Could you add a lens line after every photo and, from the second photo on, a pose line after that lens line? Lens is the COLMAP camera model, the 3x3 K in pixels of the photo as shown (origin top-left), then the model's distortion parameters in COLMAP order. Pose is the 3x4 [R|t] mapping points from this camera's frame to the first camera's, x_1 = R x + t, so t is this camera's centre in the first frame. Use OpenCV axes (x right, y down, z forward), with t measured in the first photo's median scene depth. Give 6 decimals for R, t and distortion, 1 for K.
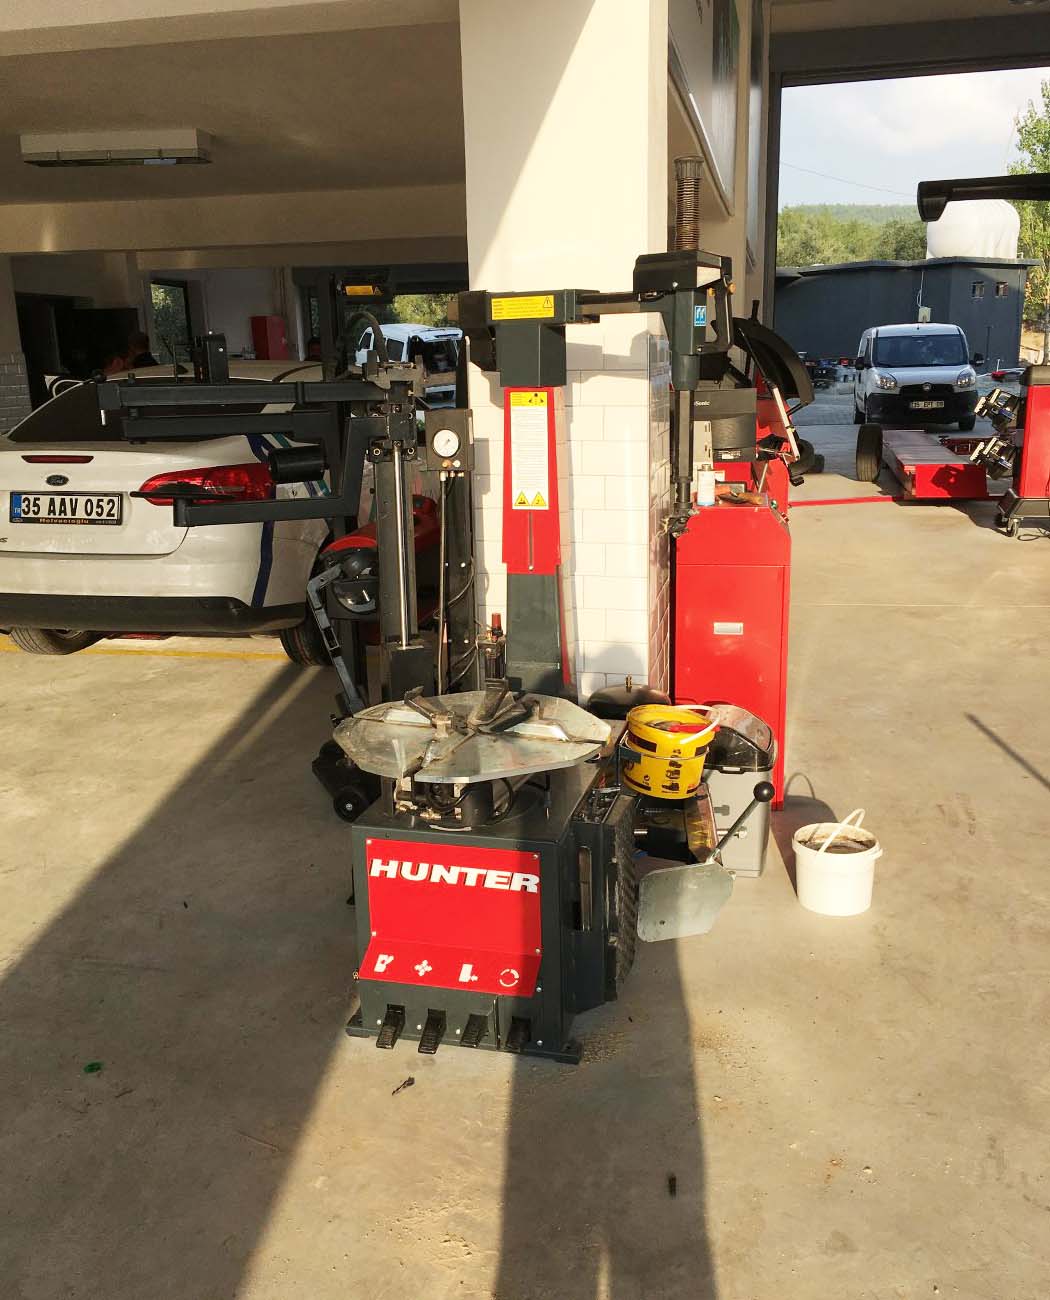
lens RADIAL K [[1198.0, 0, 527.8], [0, 1198.0, 608.0], [0, 0, 1]] dist [0.100365, -0.154687]
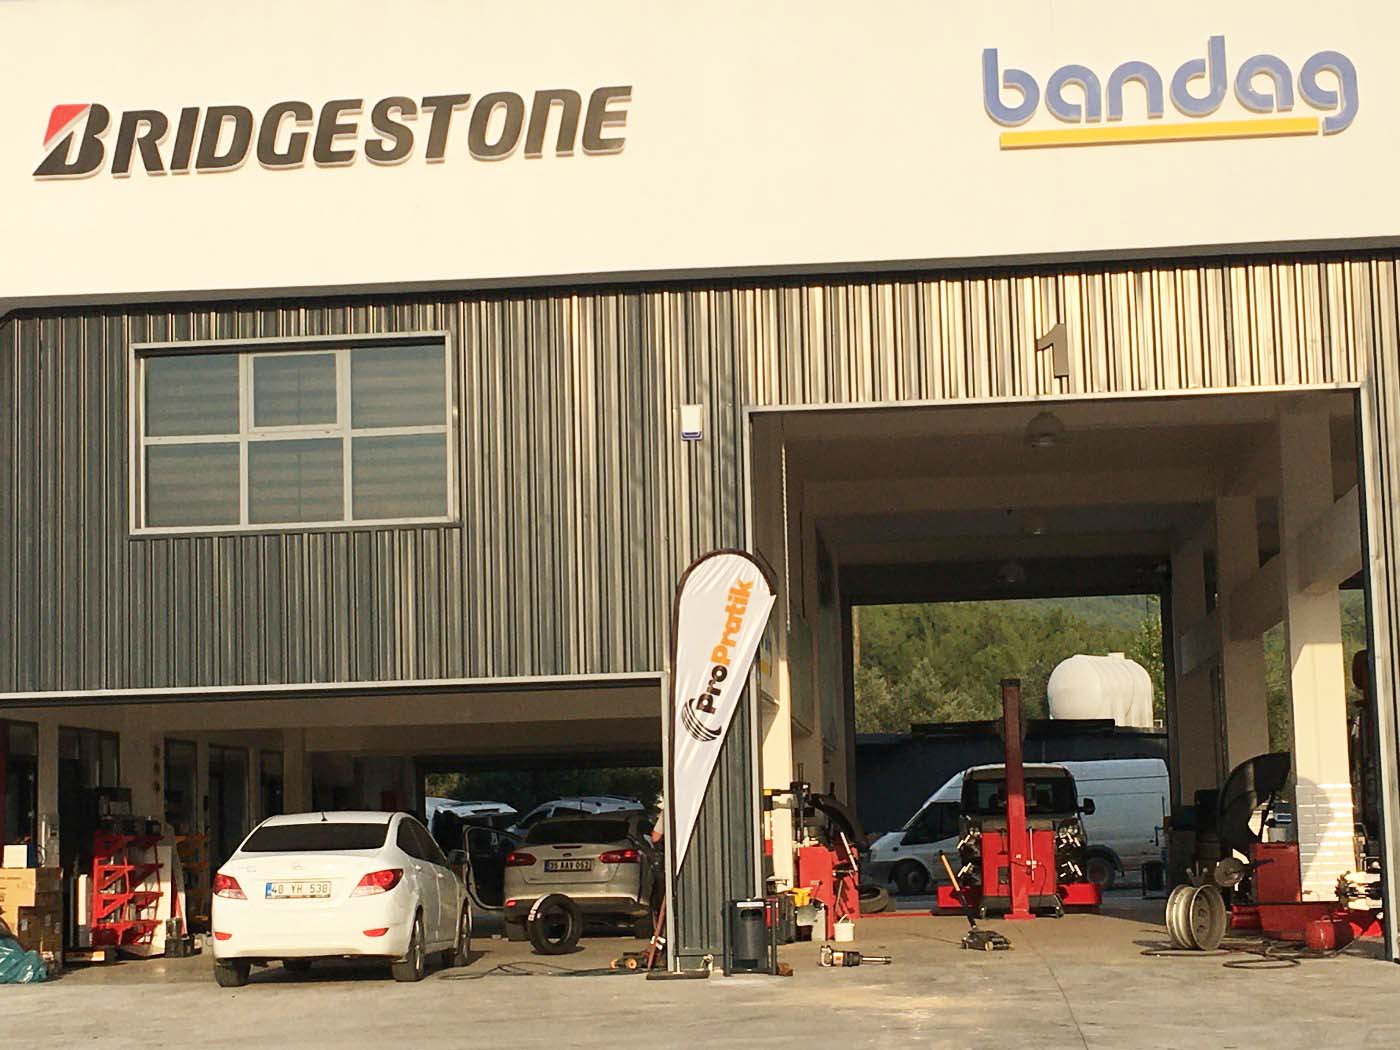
lens RADIAL K [[2780.9, 0, 700.0], [0, 2780.9, 525.0], [0, 0, 1]] dist [0.136621, -0.006519]
pose [[0.993827, 0.008701, 0.110597, -0.778351], [0.027431, 0.946692, -0.320971, 1.182702], [-0.107494, 0.322023, 0.940609, -5.029628]]
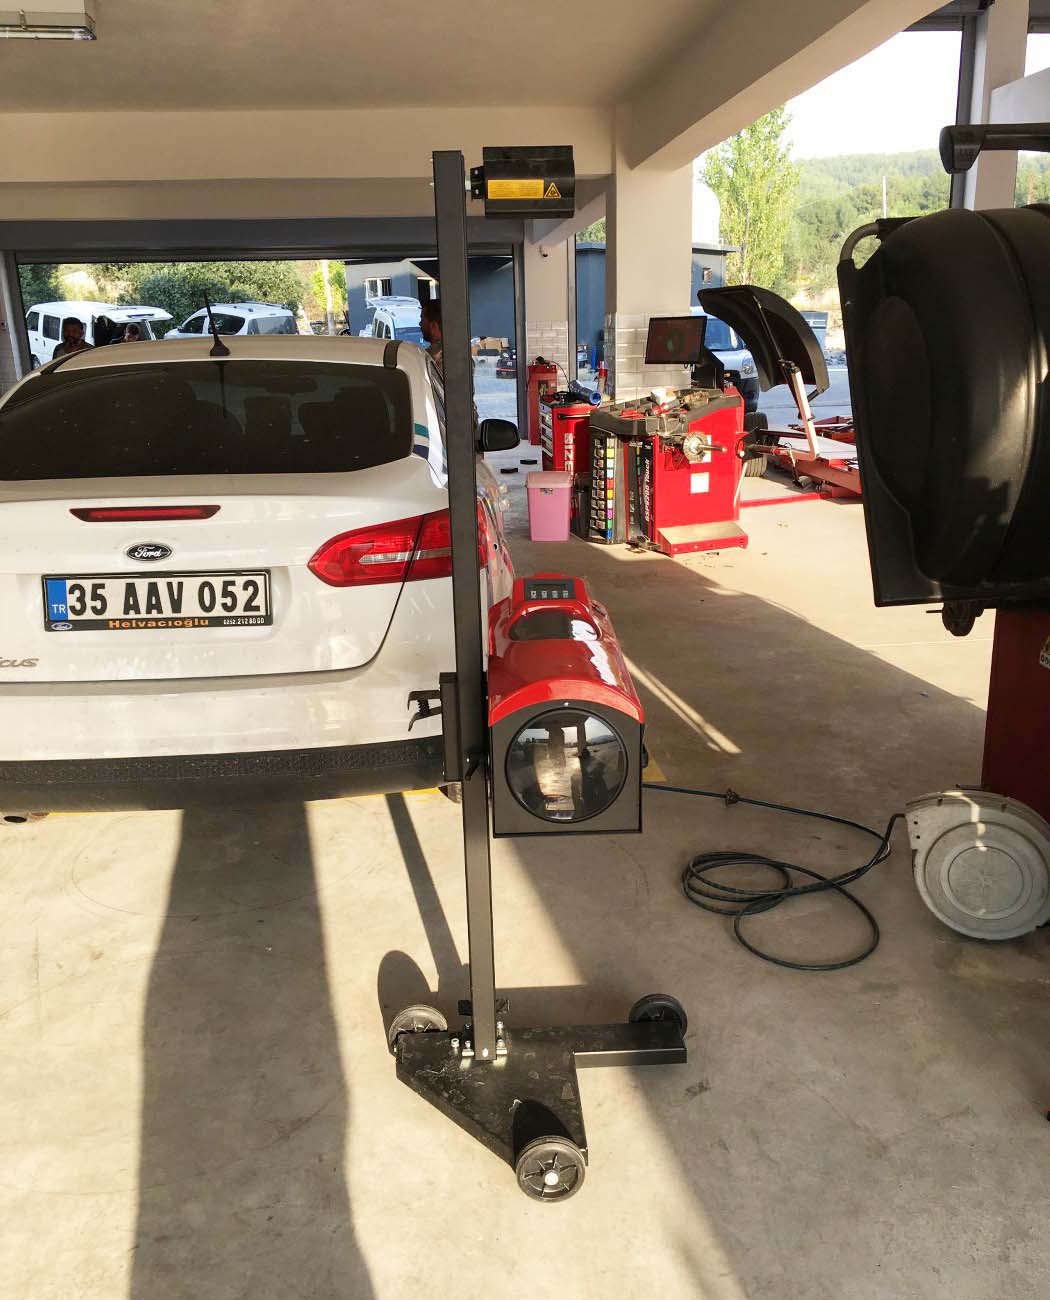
lens RADIAL K [[1206.0, 0, 525.0], [0, 1206.0, 650.0], [0, 0, 1]] dist [0.044271, -0.005698]
pose [[0.957579, -0.073897, 0.278533, -0.378391], [0.061790, 0.996733, 0.052011, -0.078279], [-0.281467, -0.032595, 0.959017, 0.417383]]
